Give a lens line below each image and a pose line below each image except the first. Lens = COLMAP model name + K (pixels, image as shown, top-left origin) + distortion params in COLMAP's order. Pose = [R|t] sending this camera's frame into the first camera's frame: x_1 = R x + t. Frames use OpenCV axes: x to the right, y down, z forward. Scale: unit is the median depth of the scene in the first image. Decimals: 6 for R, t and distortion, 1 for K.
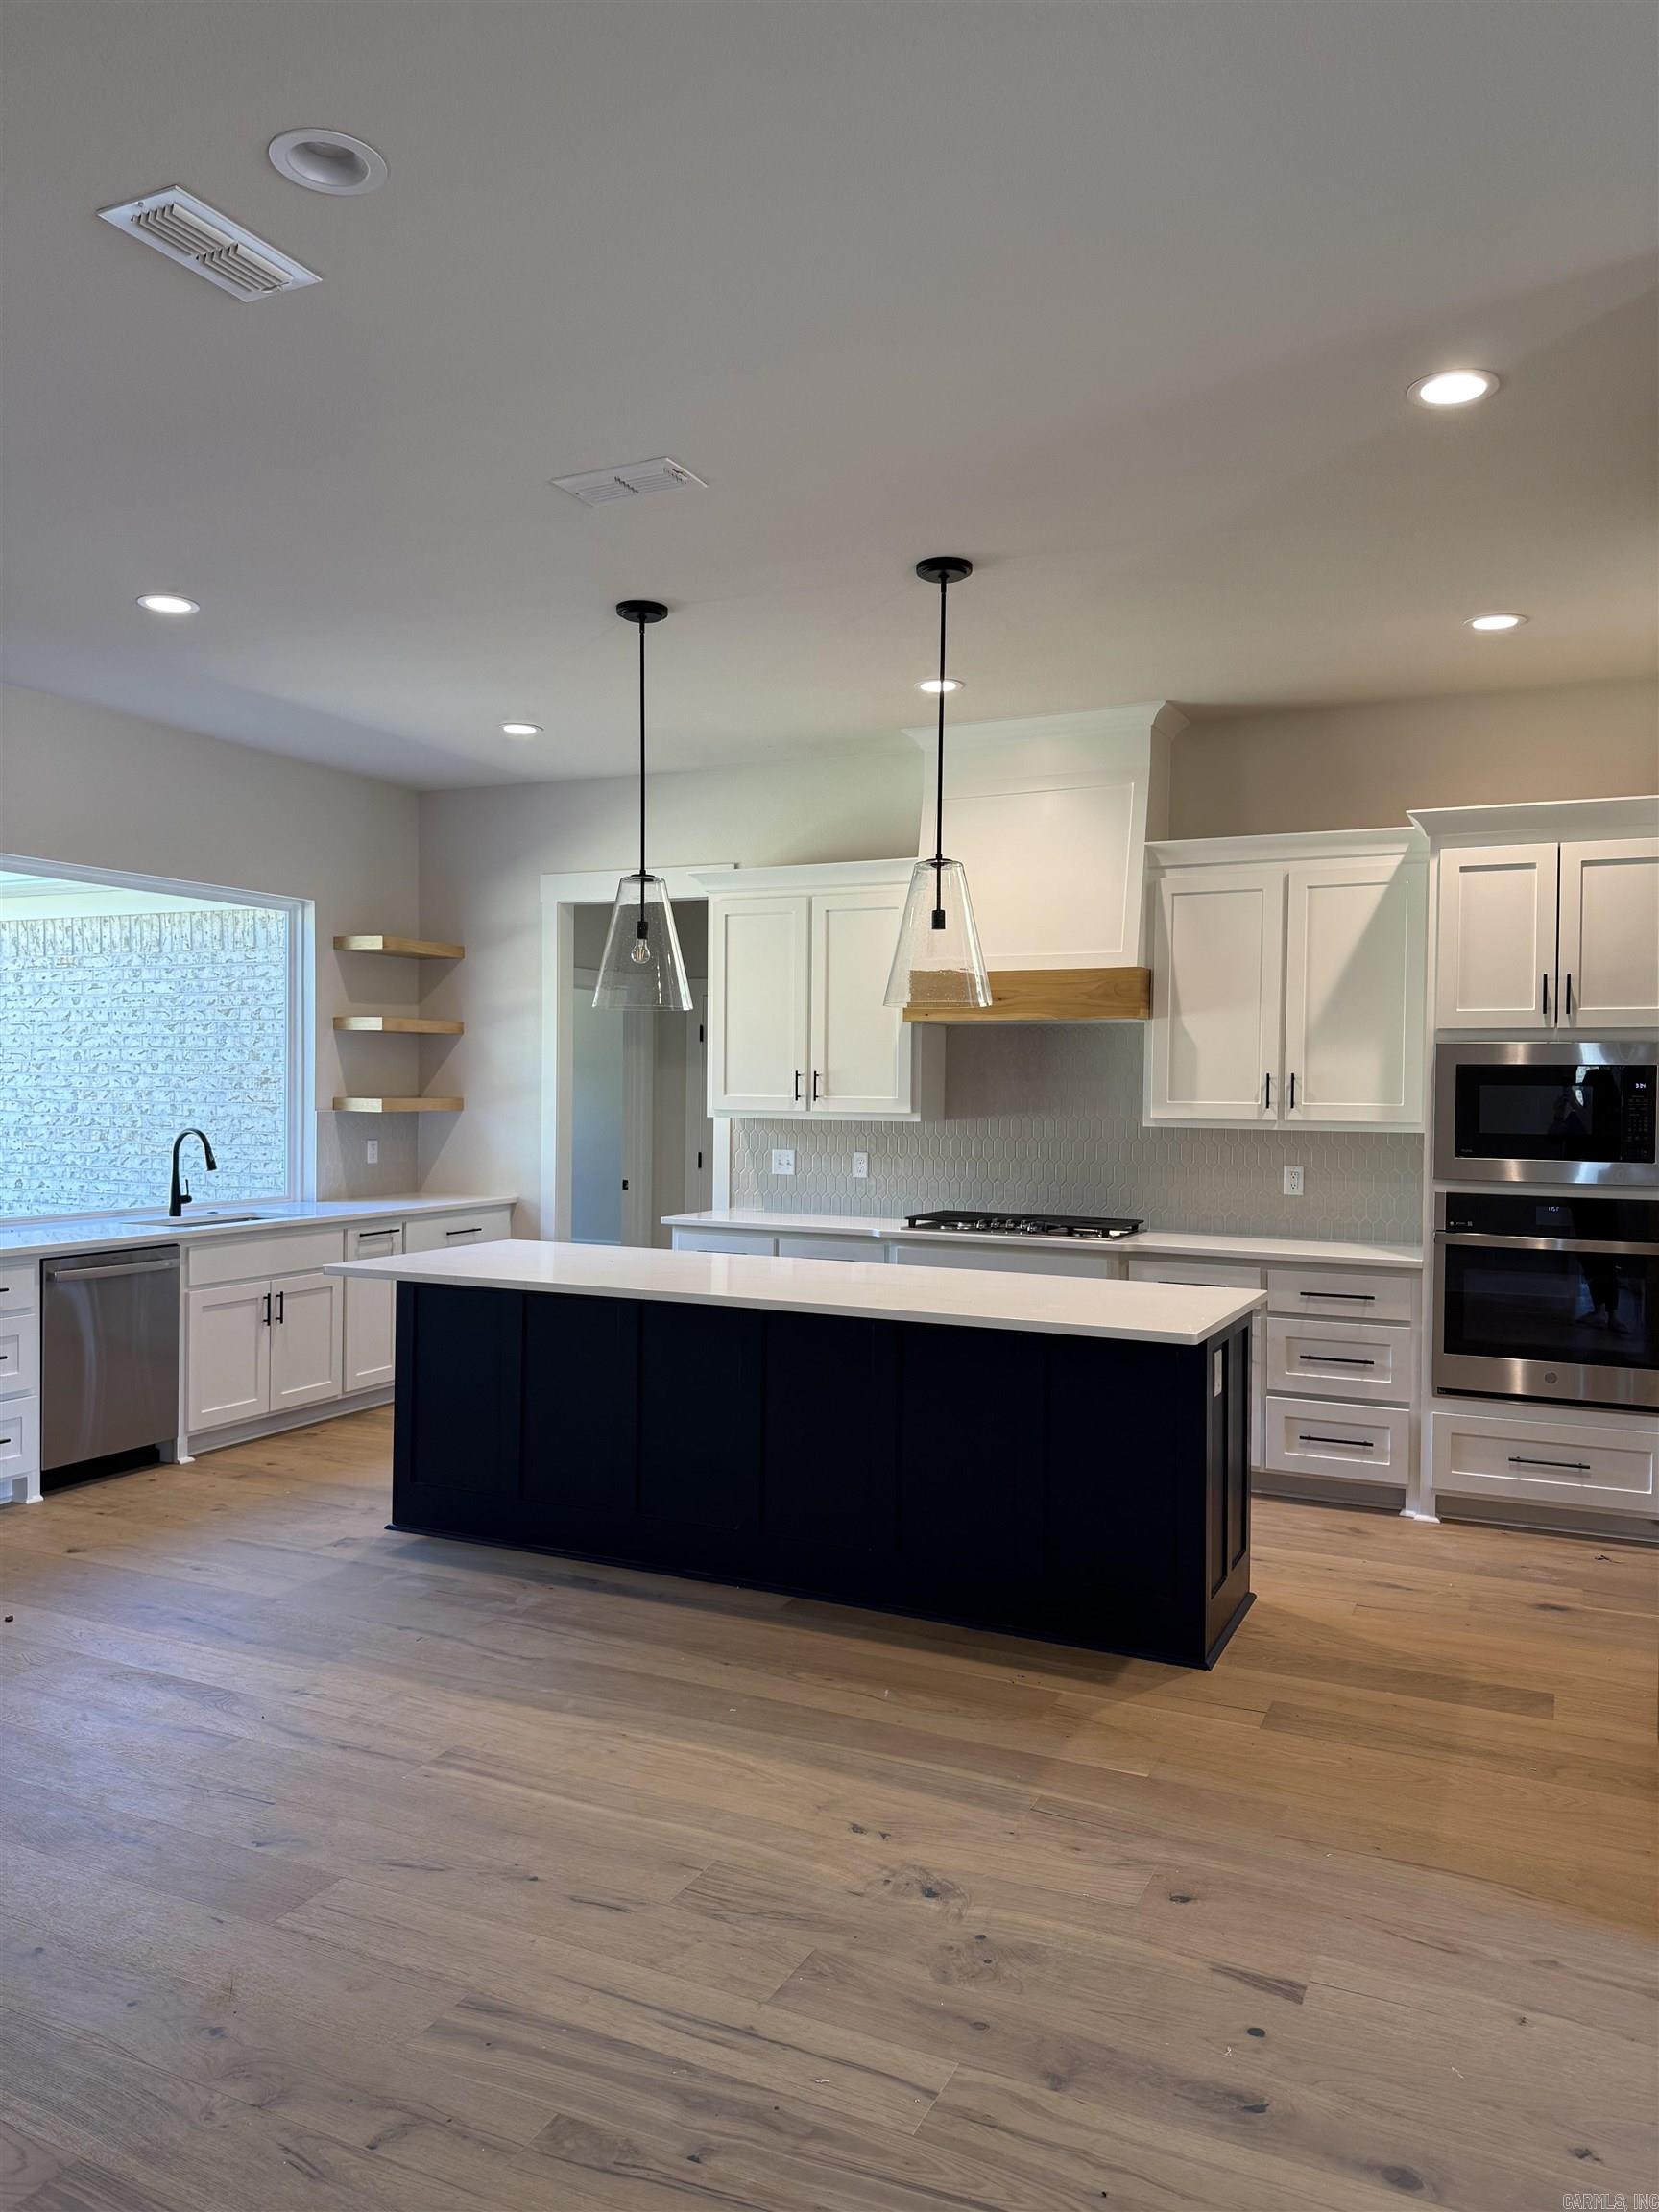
lens RADIAL K [[1539.1, 0, 840.3], [0, 1539.1, 1096.1], [0, 0, 1]] dist [0.003026, -0.018560]
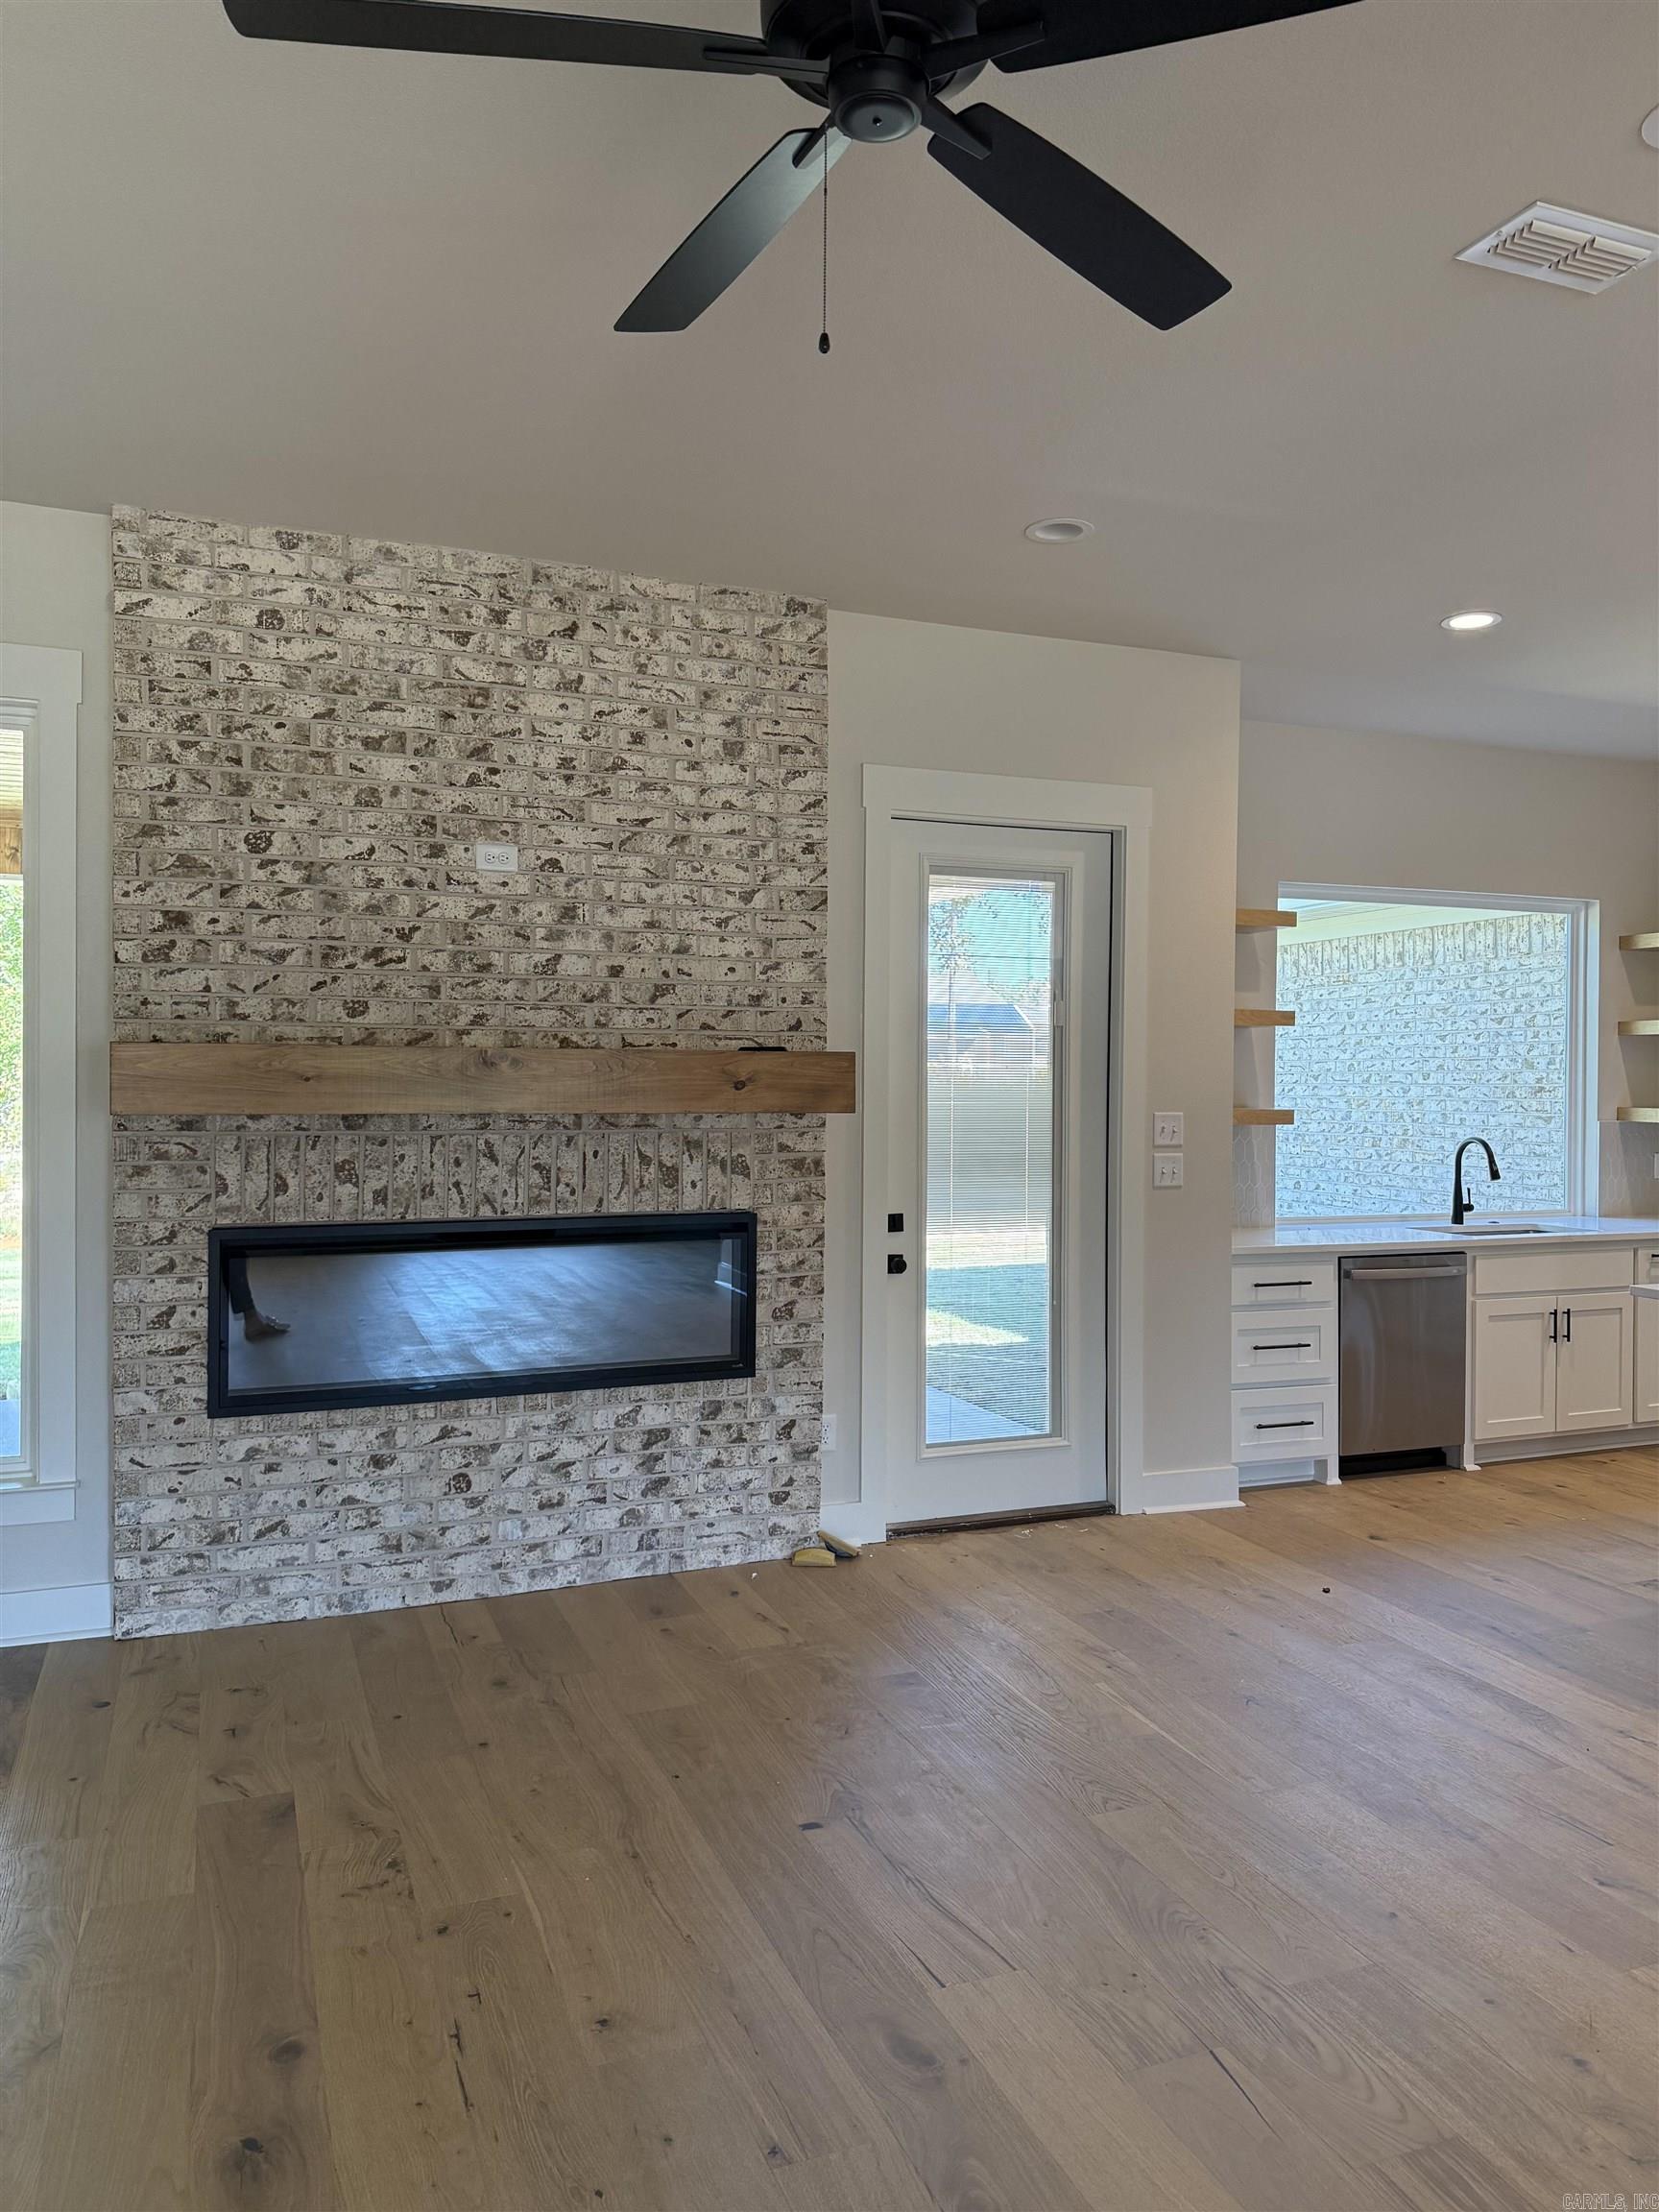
lens RADIAL K [[1539.1, 0, 840.3], [0, 1539.1, 1096.1], [0, 0, 1]] dist [0.003026, -0.018560]
pose [[0.719451, -0.003477, -0.694534, -0.022627], [-0.000196, 0.999986, -0.005209, -0.001060], [0.694543, 0.003884, 0.719441, -0.012019]]
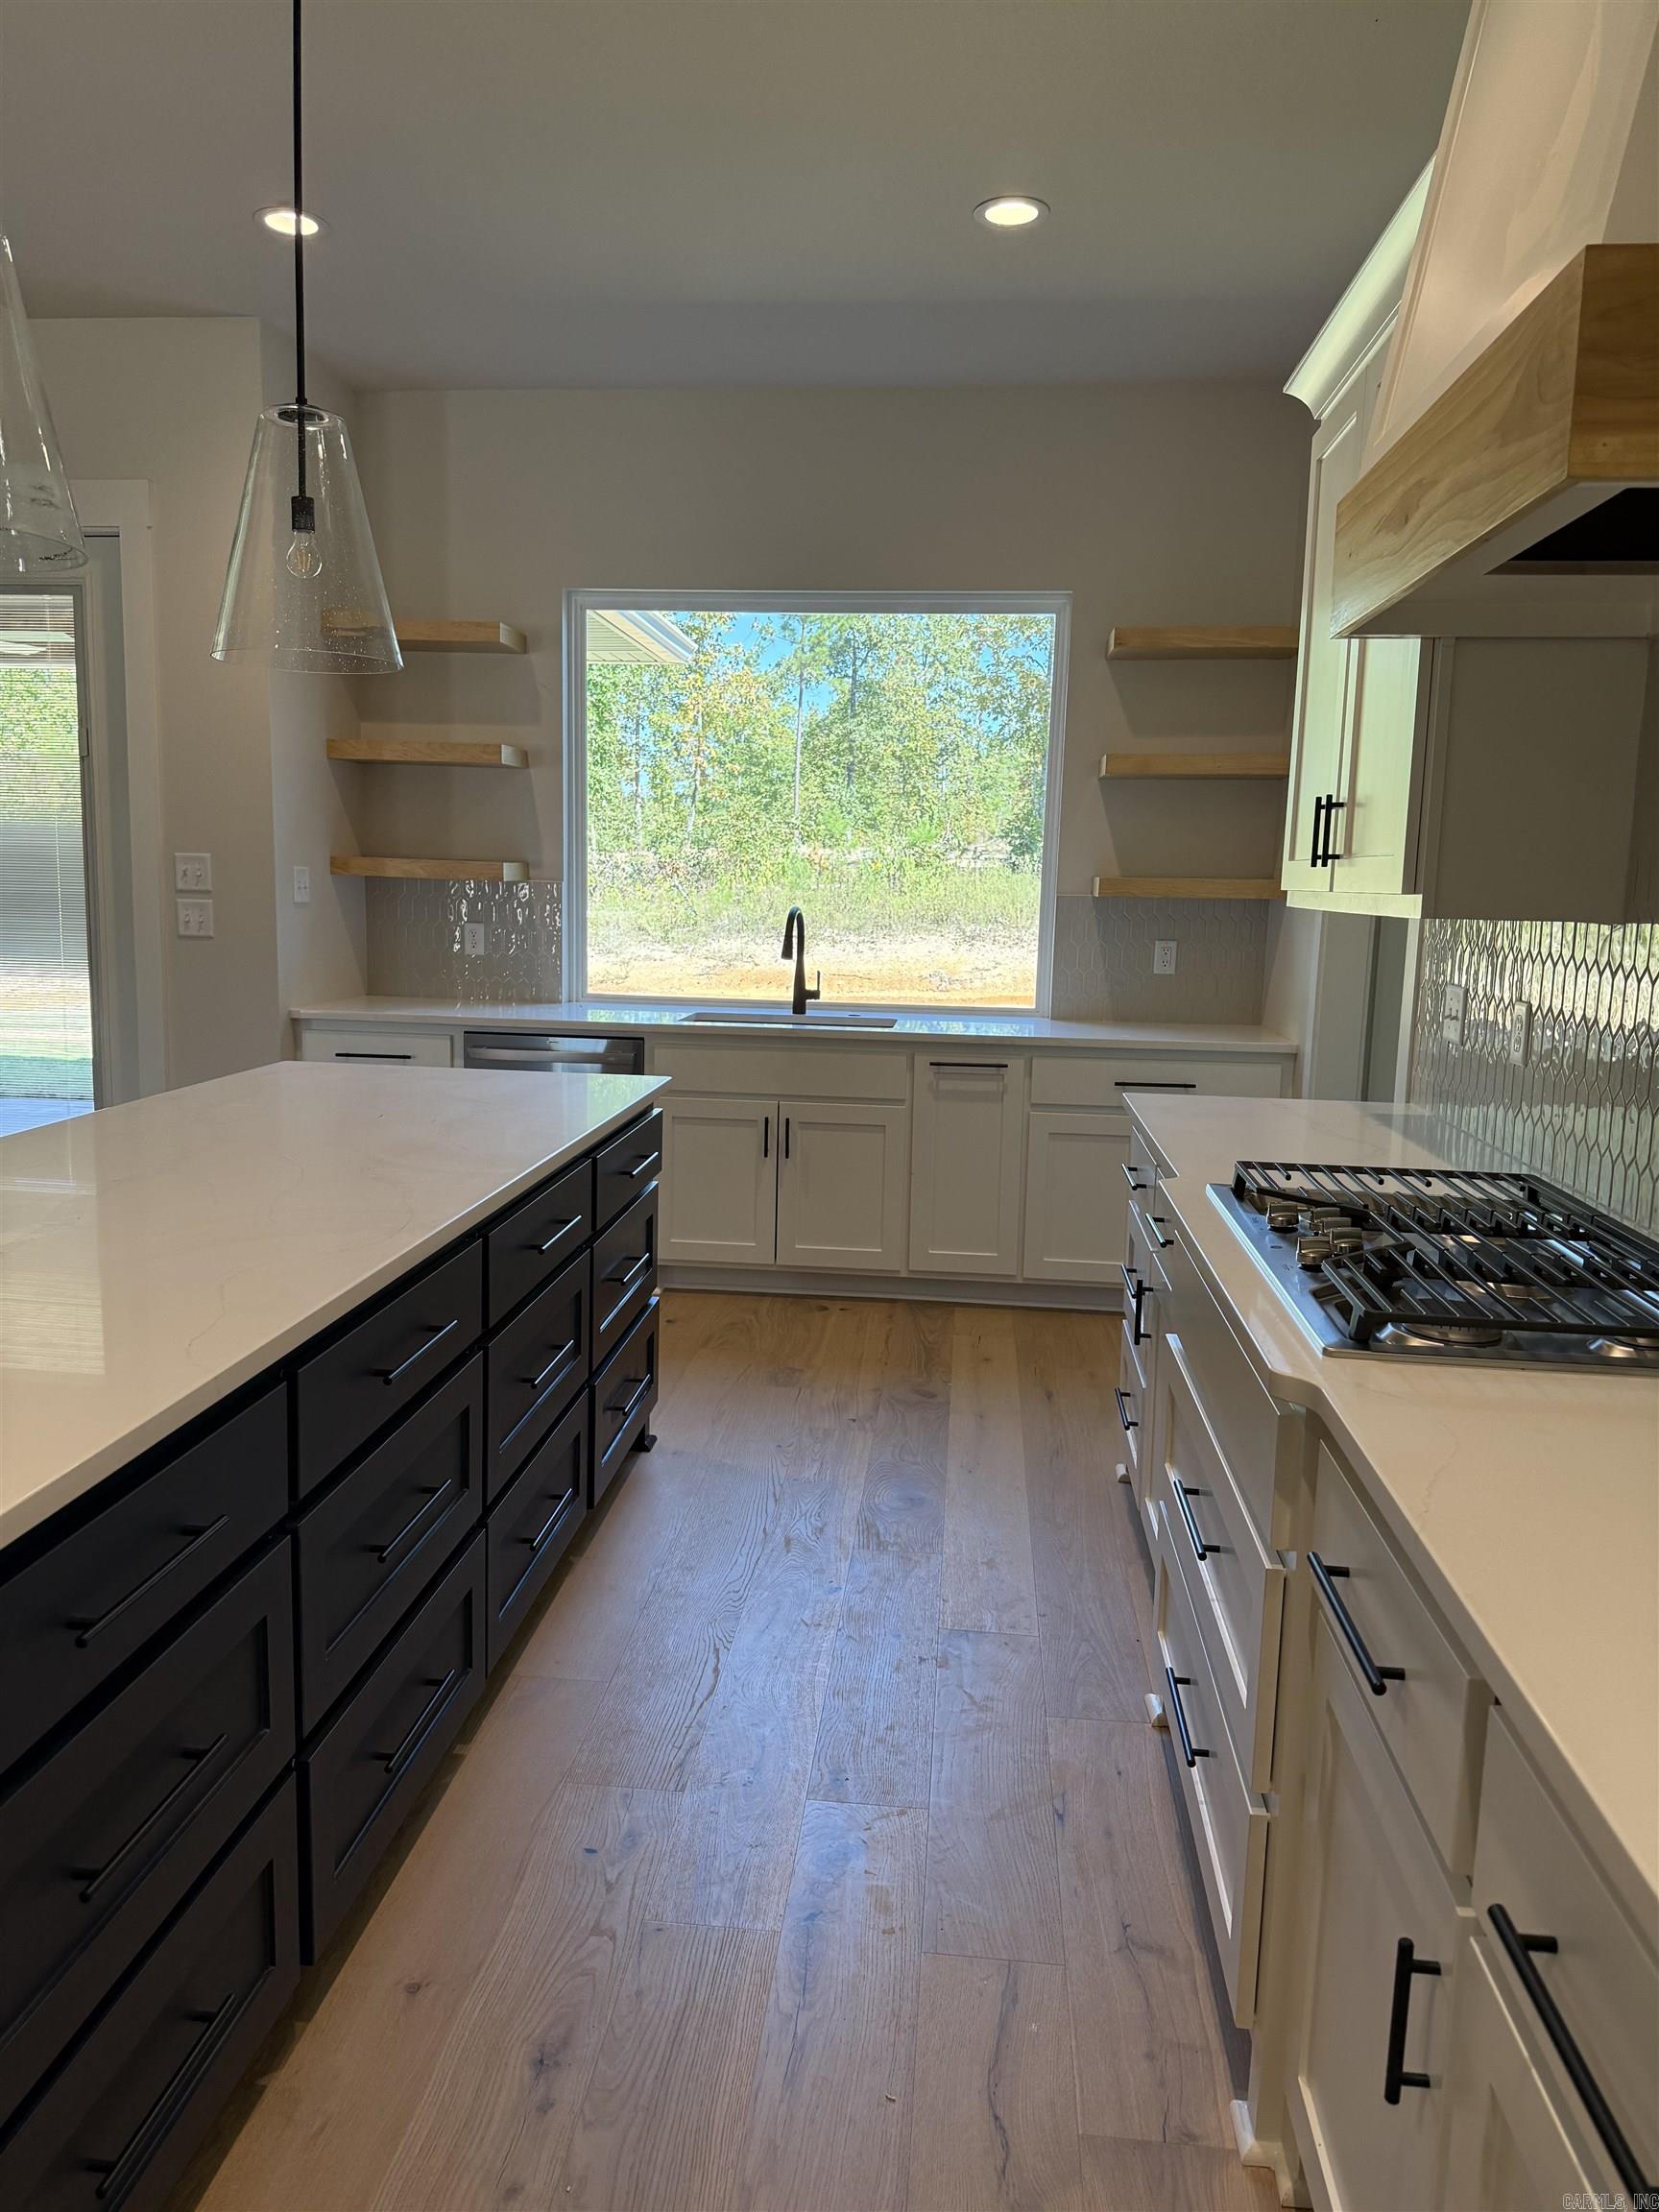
lens RADIAL K [[1521.6, 0, 829.5], [0, 1521.6, 1106.0], [0, 0, 1]] dist [0.077928, -0.001066]
pose [[0.336069, 0.136929, -0.931830, 0.386191], [-0.026096, 0.990349, 0.136117, 0.015793], [0.941476, -0.021428, 0.336399, 0.805069]]
